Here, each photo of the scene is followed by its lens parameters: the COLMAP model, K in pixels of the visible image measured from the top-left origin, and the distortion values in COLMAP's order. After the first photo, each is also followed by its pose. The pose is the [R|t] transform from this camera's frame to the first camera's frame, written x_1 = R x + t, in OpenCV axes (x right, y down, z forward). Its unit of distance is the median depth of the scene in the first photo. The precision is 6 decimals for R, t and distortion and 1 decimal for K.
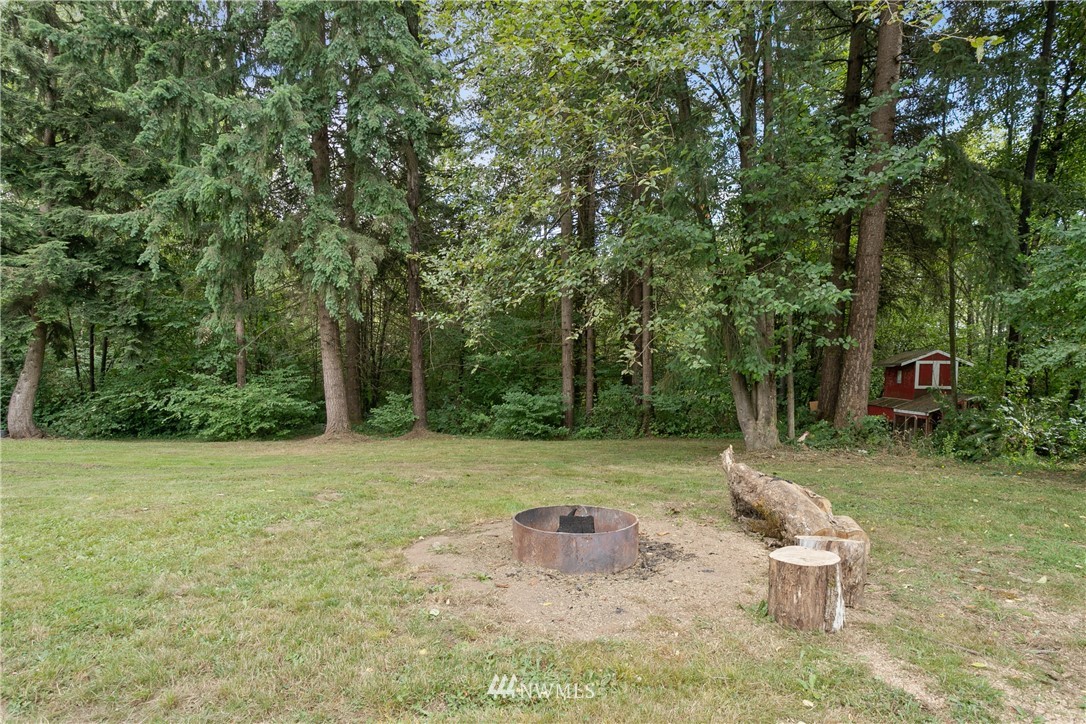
lens RADIAL K [[576.4, 0, 542.8], [0, 576.4, 419.5], [0, 0, 1]] dist [-0.038305, 0.023294]
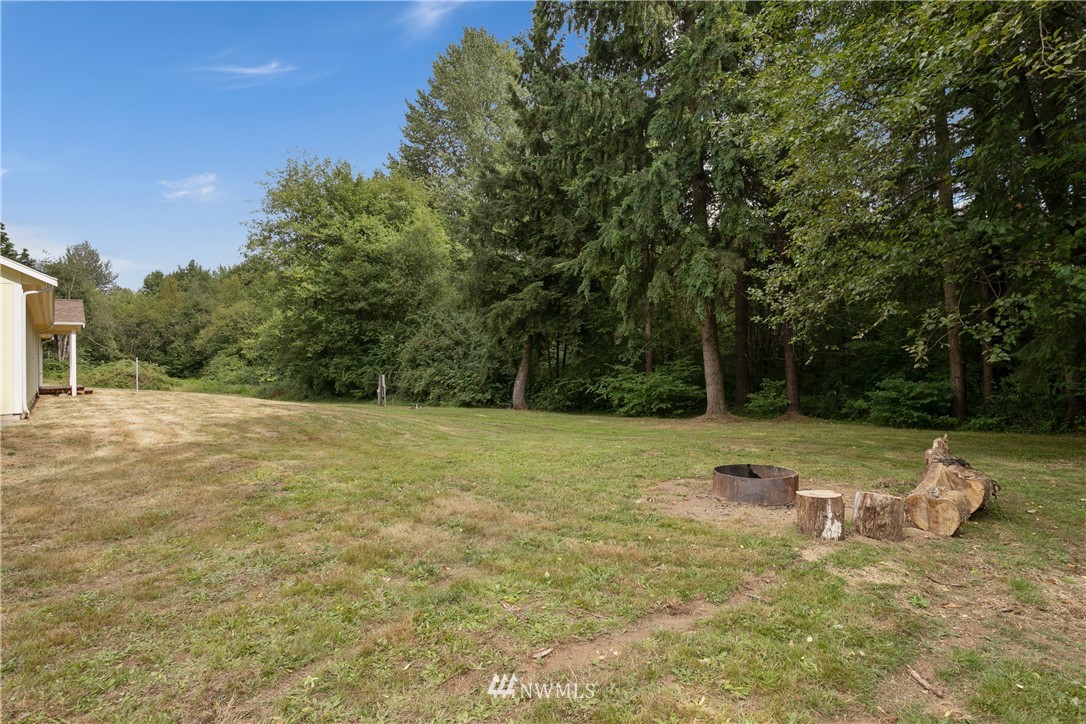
lens RADIAL K [[554.8, 0, 540.2], [0, 554.8, 362.0], [0, 0, 1]] dist [-0.048120, 0.028481]
pose [[0.752950, -0.023046, -0.657675, 0.120782], [-0.024176, 0.997743, -0.062641, -0.003005], [0.657634, 0.063065, 0.750693, -0.101978]]
